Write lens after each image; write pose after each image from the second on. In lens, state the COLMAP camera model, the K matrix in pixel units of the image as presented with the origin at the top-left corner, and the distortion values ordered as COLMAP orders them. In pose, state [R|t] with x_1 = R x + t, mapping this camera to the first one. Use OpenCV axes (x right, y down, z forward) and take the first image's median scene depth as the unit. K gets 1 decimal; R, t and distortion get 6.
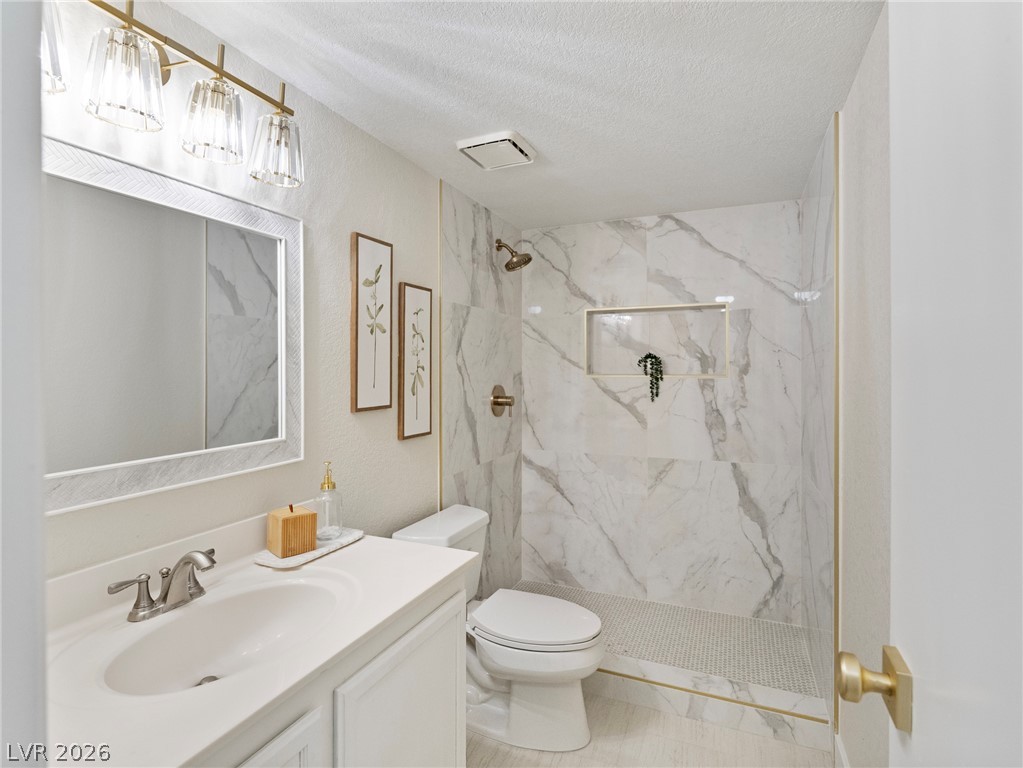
lens RADIAL K [[509.3, 0, 514.3], [0, 509.3, 358.5], [0, 0, 1]] dist [-0.002182, 0.000679]
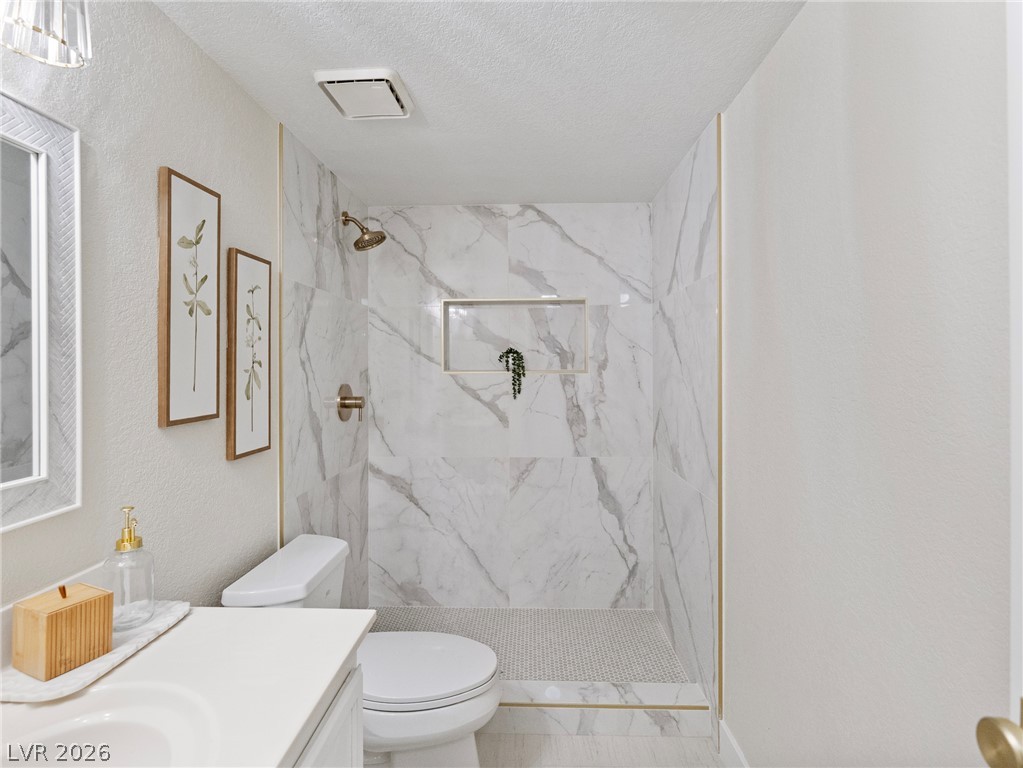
lens RADIAL K [[509.3, 0, 514.3], [0, 509.3, 358.5], [0, 0, 1]] dist [-0.002182, 0.000679]
pose [[0.935168, 0.002337, 0.354197, -0.093307], [-0.004633, 0.999973, 0.005636, 0.005136], [-0.354175, -0.006912, 0.935154, 0.150080]]
